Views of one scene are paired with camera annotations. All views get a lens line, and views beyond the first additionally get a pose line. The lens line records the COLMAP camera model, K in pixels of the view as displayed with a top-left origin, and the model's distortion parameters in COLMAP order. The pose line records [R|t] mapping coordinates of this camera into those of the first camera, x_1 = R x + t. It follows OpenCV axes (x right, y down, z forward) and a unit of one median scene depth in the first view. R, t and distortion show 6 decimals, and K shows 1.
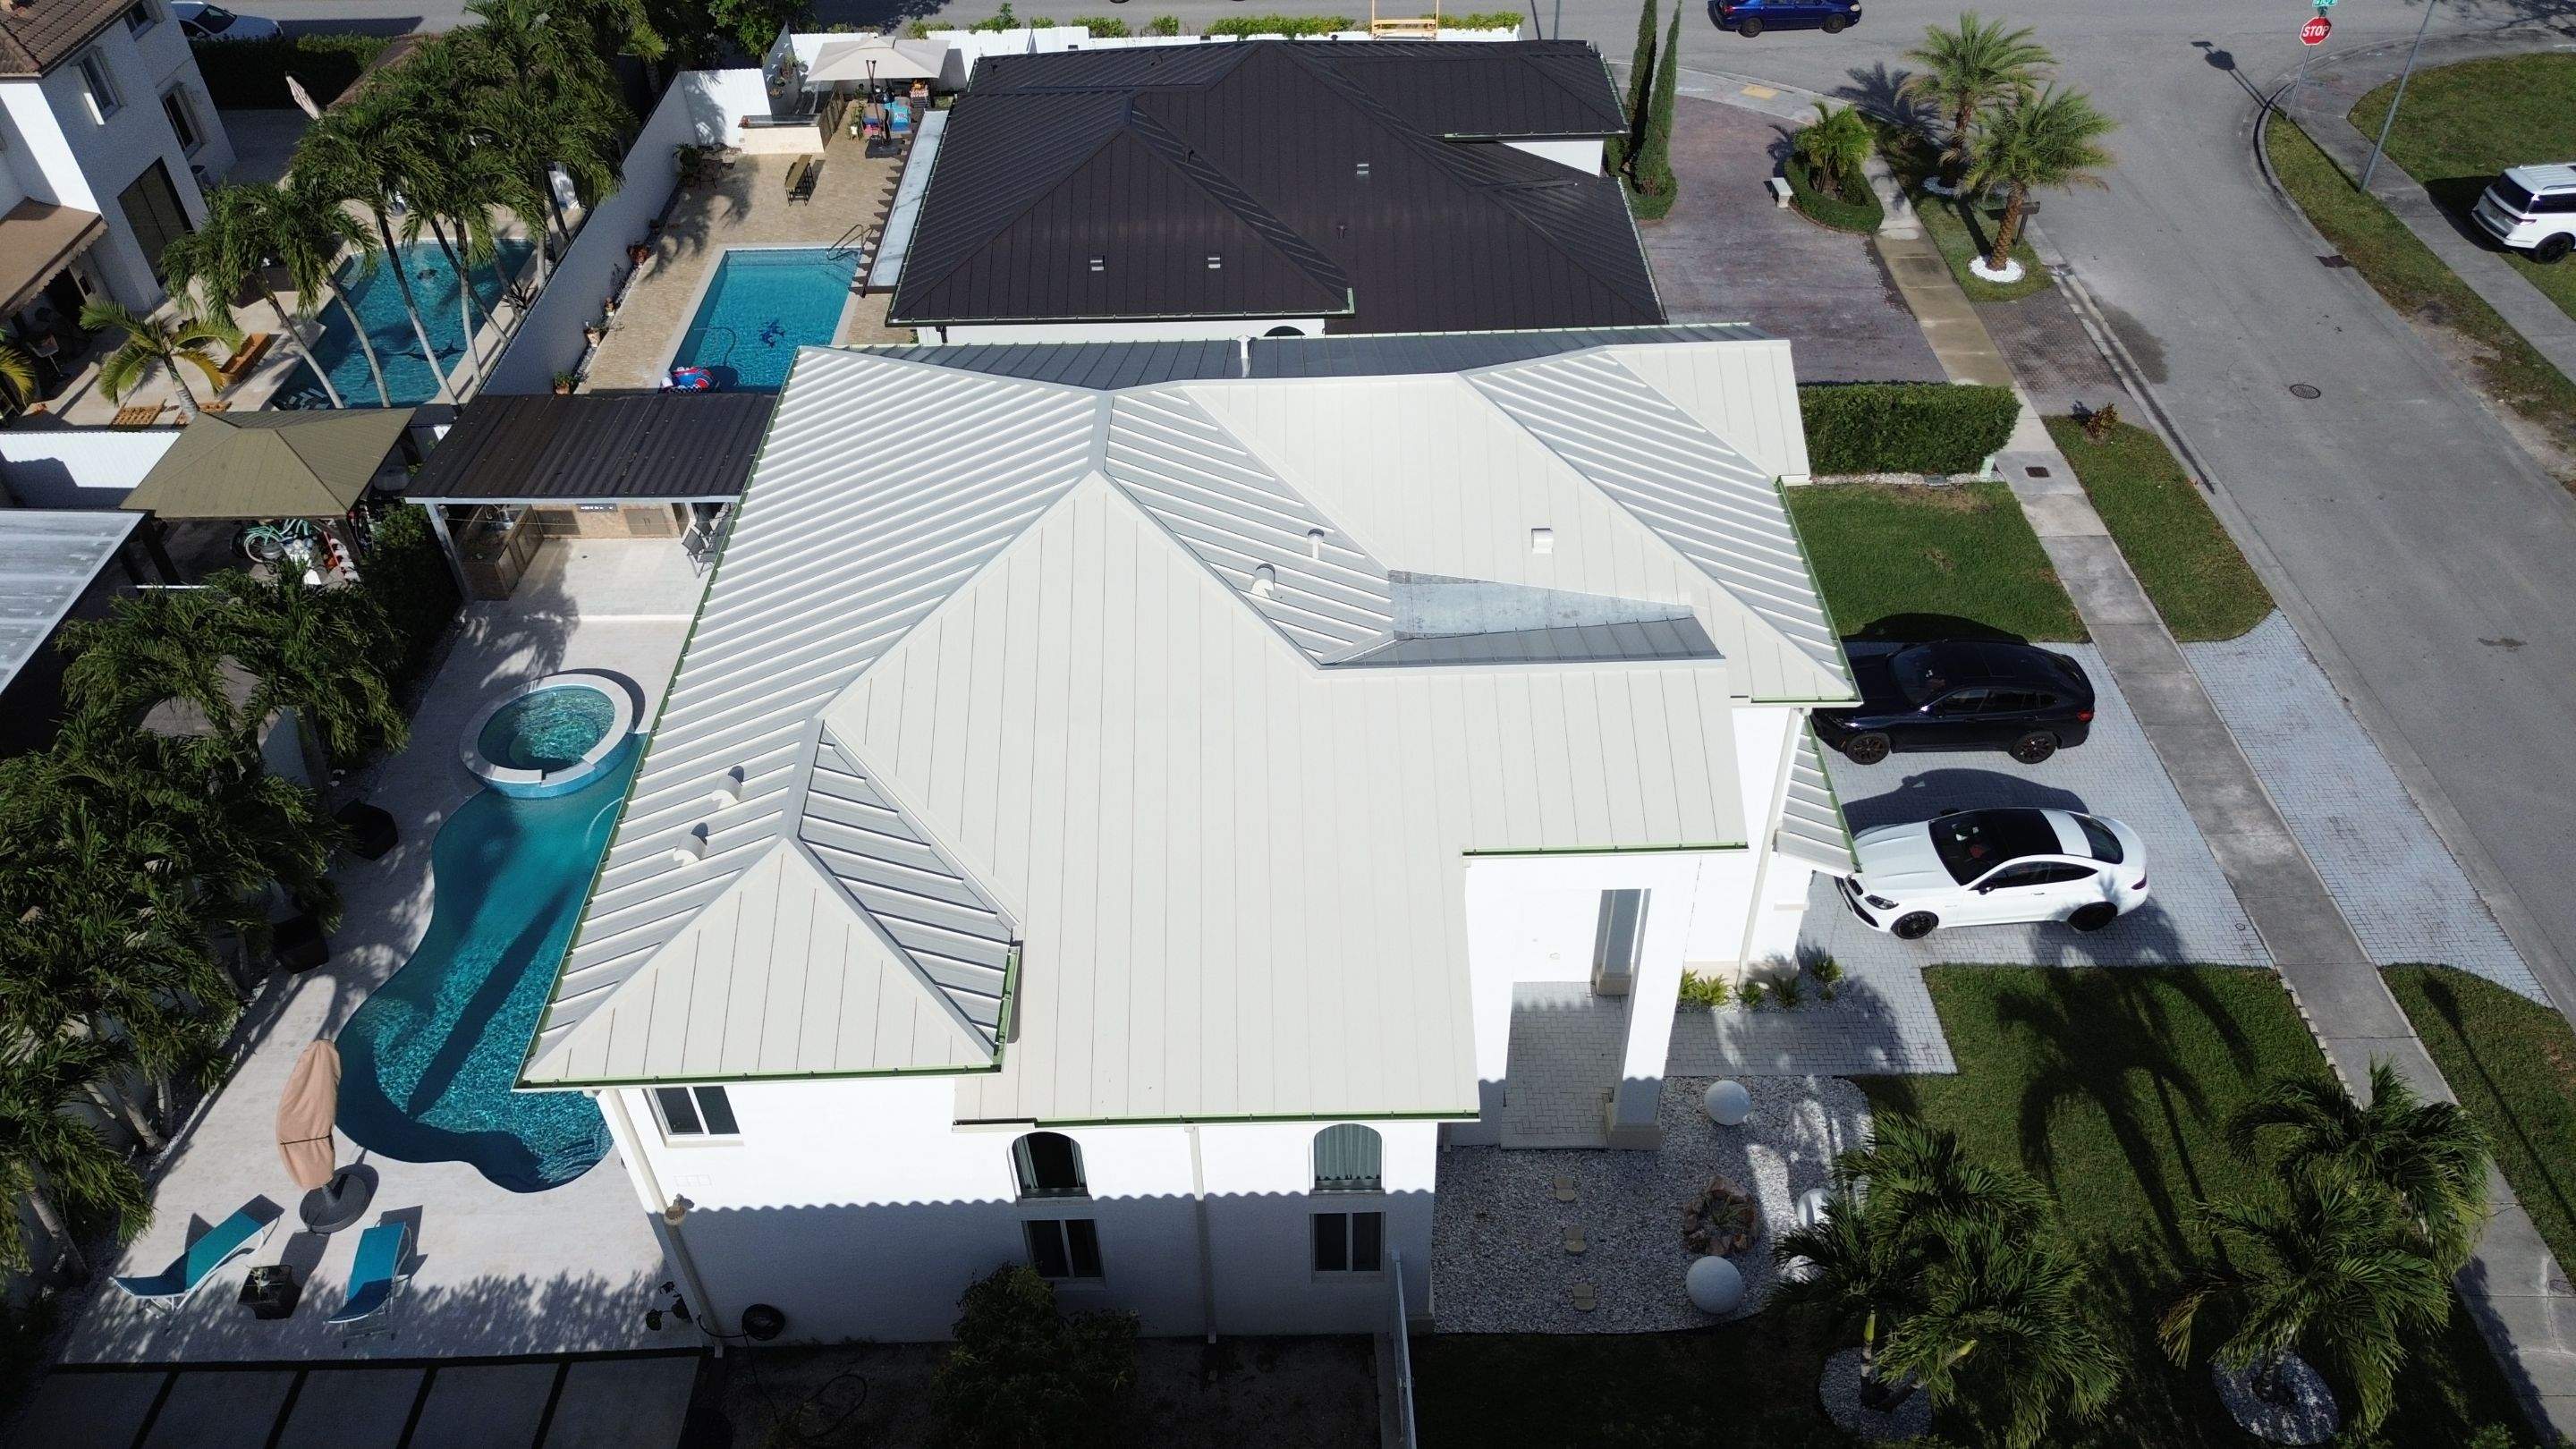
lens RADIAL K [[1829.1, 0, 1294.2], [0, 1829.1, 727.8], [0, 0, 1]] dist [0.062031, -0.058061]
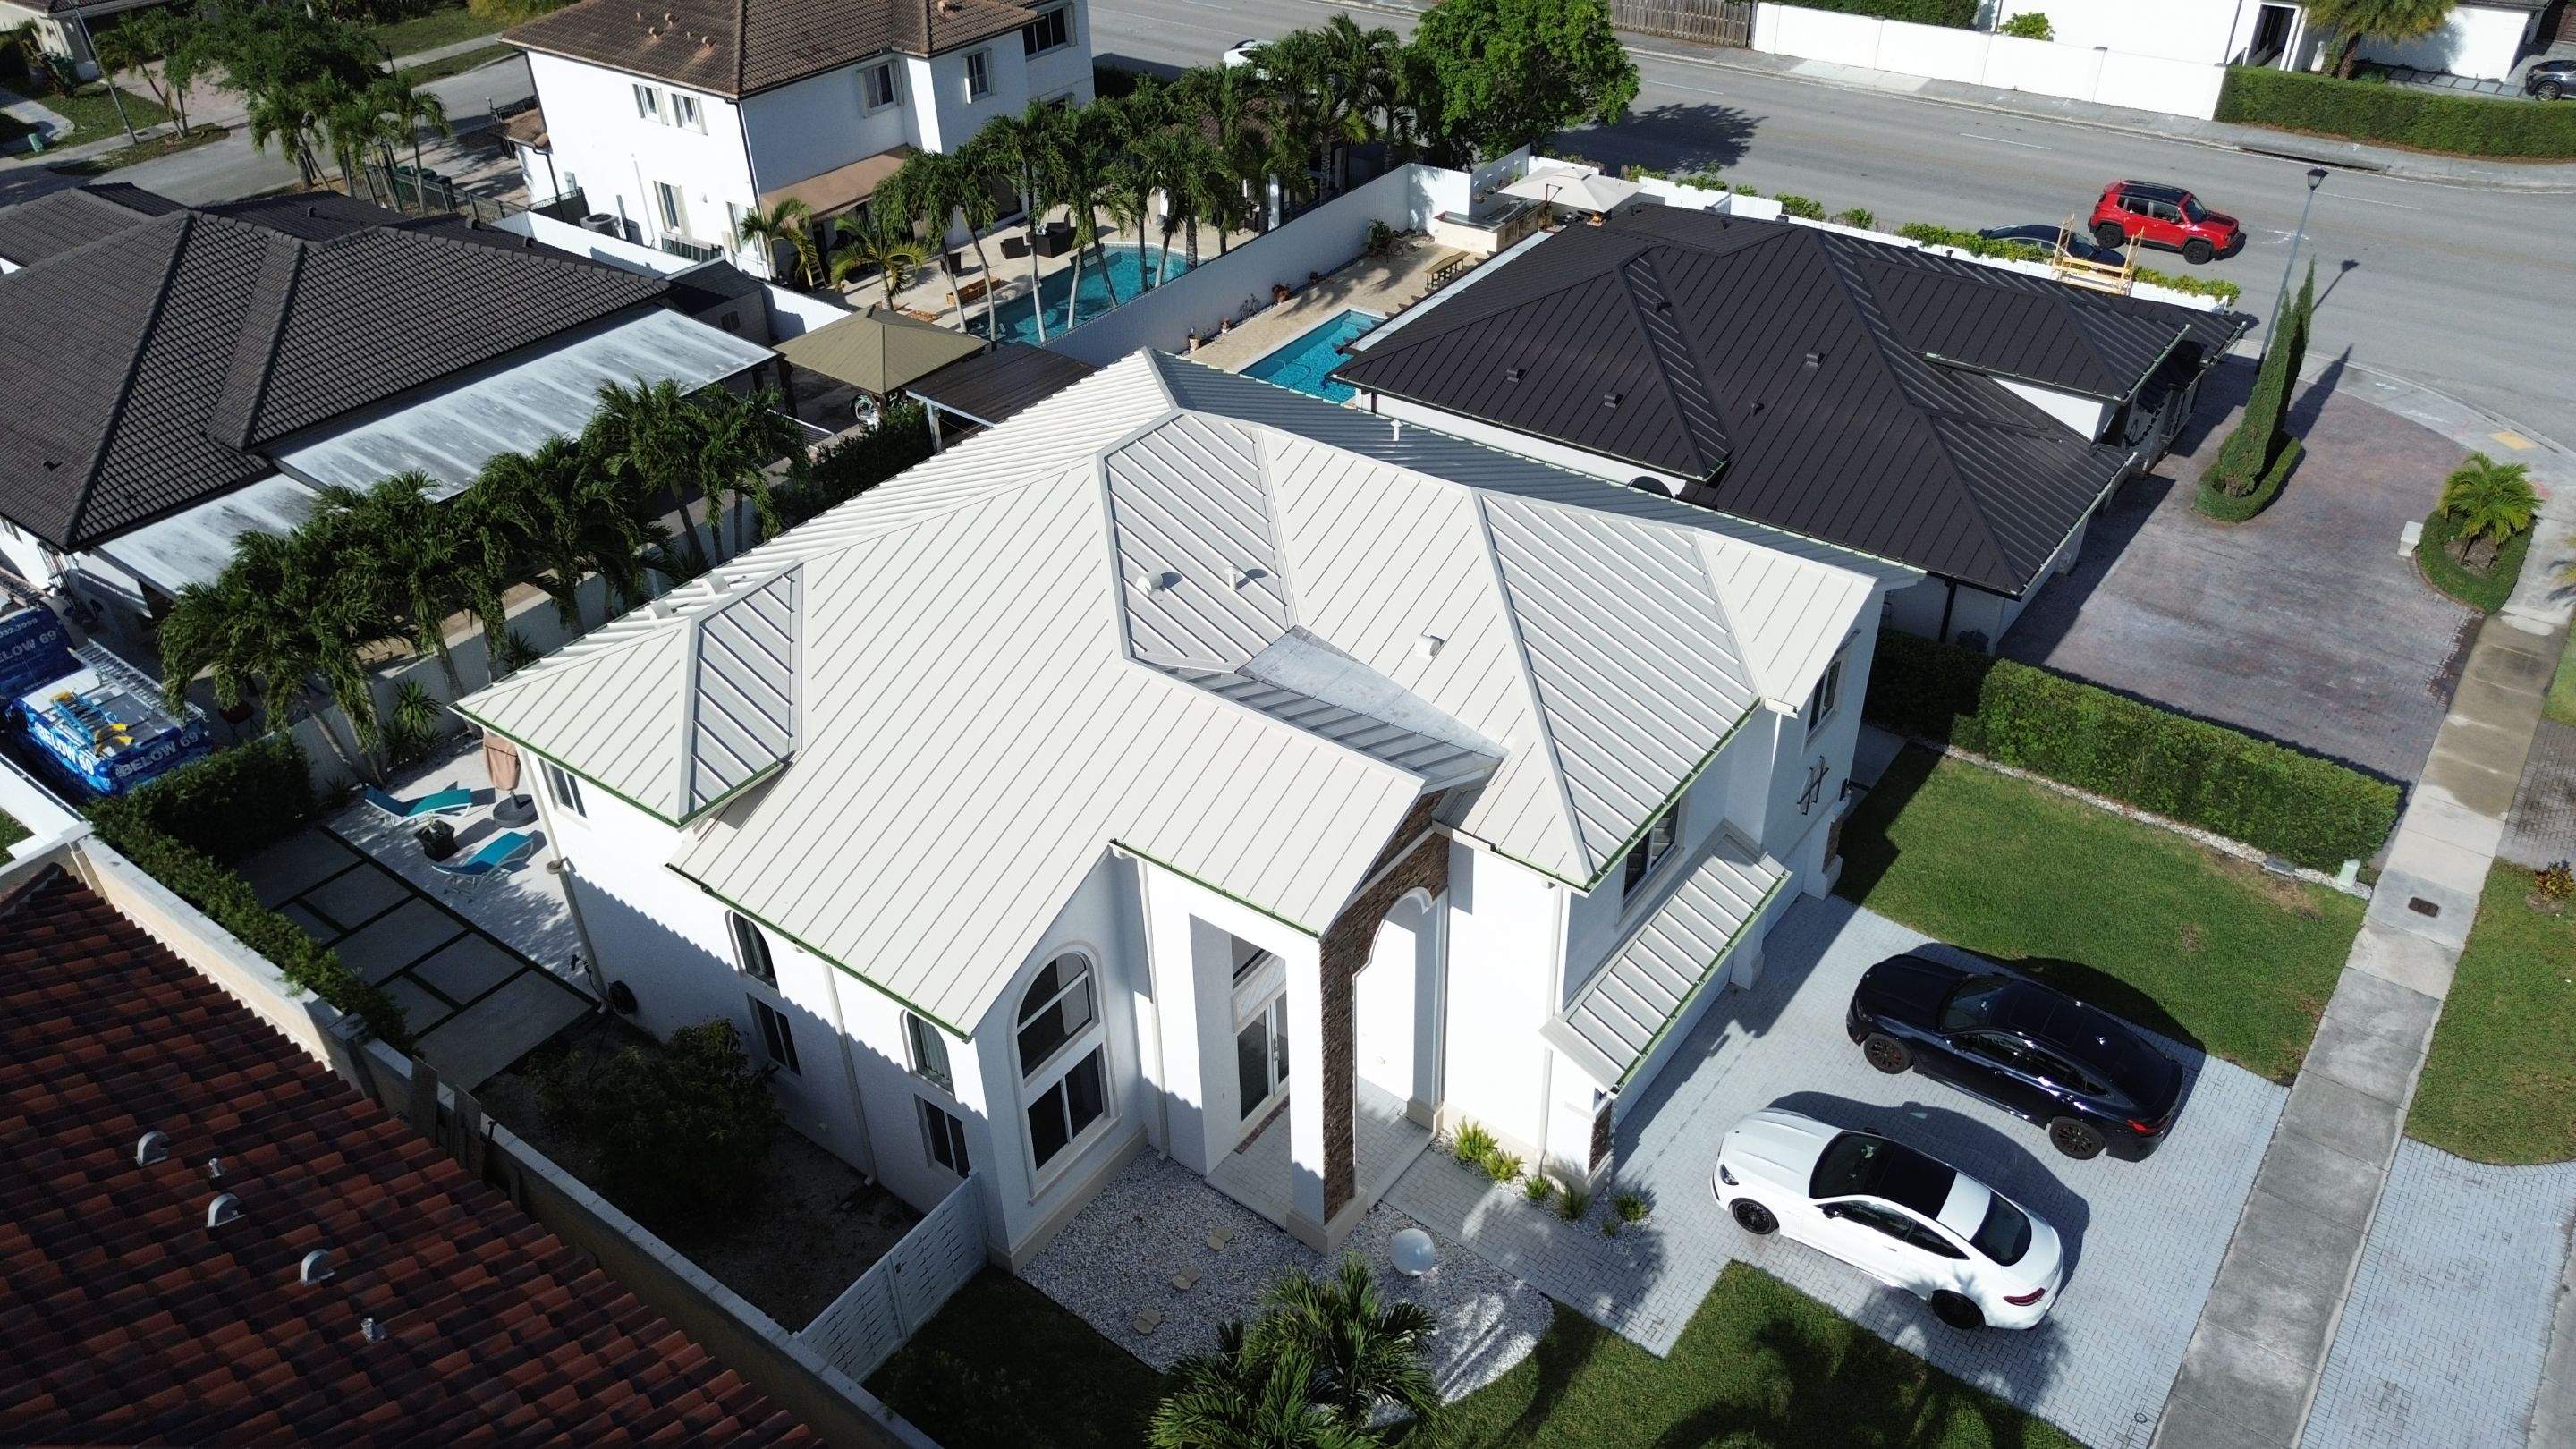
lens RADIAL K [[1829.1, 0, 1294.2], [0, 1829.1, 727.8], [0, 0, 1]] dist [0.062031, -0.058061]
pose [[0.797287, 0.348442, -0.492872, 0.468509], [-0.390883, 0.920259, 0.018282, -0.038667], [0.459940, 0.178079, 0.869910, 0.054686]]
